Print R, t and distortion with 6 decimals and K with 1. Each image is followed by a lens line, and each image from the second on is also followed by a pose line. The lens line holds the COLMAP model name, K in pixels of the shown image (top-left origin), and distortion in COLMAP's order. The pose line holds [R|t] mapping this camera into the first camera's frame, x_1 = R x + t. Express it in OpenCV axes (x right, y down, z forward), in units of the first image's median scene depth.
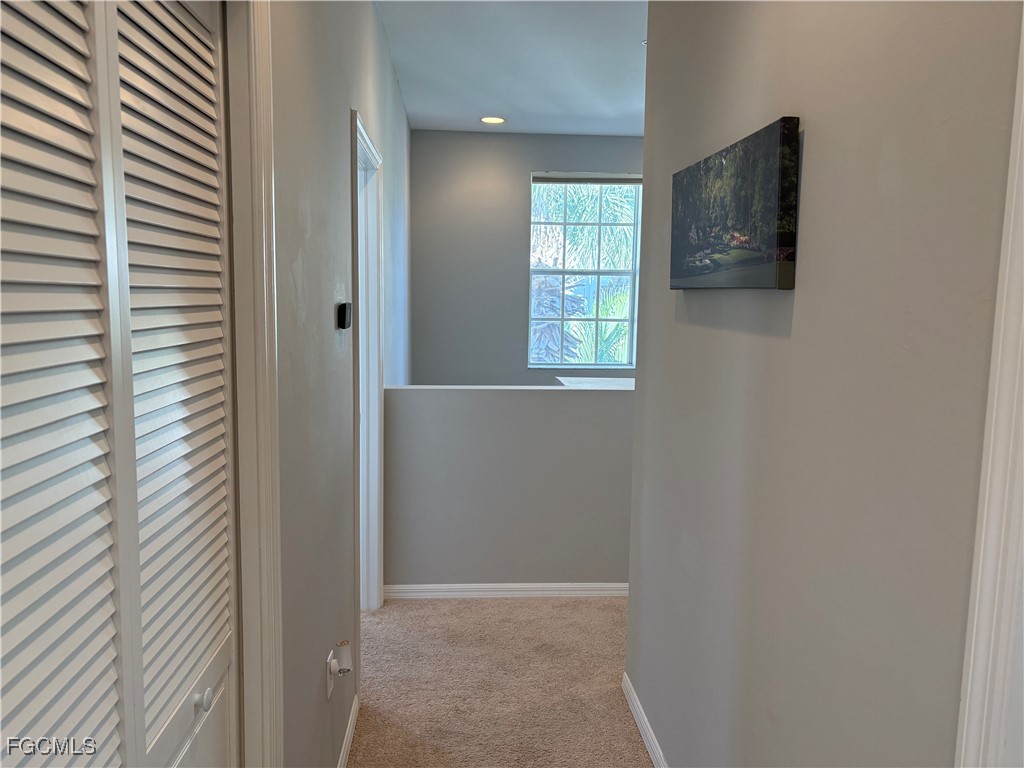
lens RADIAL K [[769.8, 0, 511.6], [0, 769.8, 384.0], [0, 0, 1]] dist [0.013598, 0.003091]
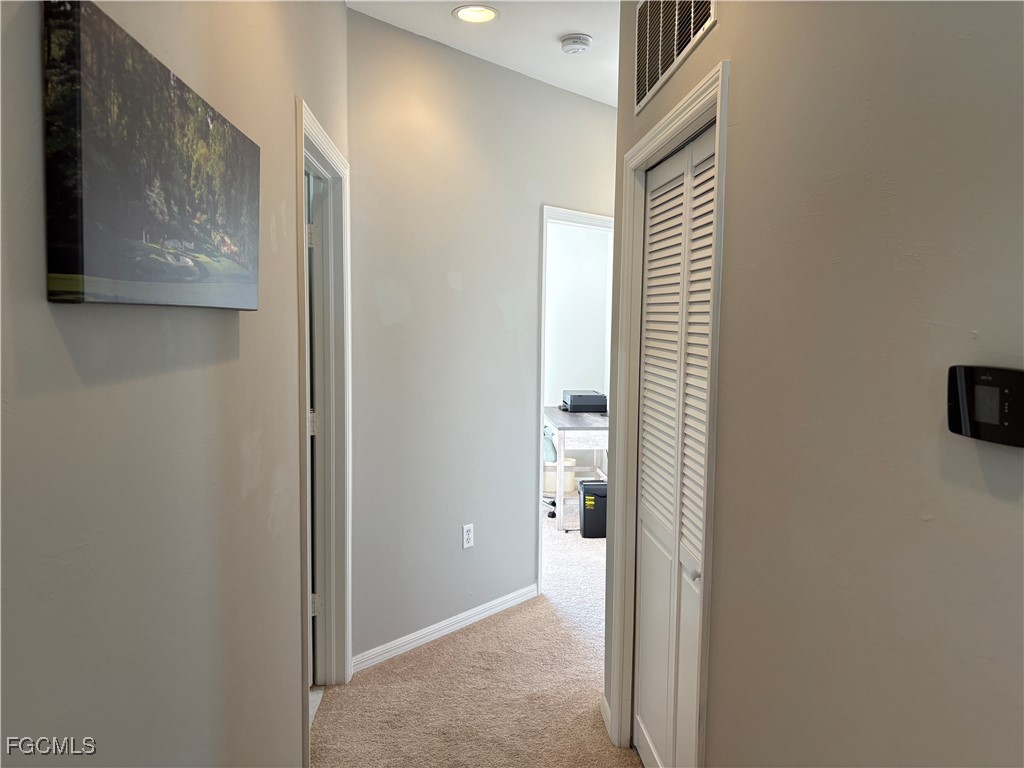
lens RADIAL K [[769.8, 0, 512.2], [0, 769.8, 382.0], [0, 0, 1]] dist [0.013598, 0.003091]
pose [[-0.999519, -0.030996, -0.001352, -0.001167], [-0.030632, 0.978969, 0.201696, -0.204000], [-0.004928, 0.201640, -0.979447, 1.670436]]
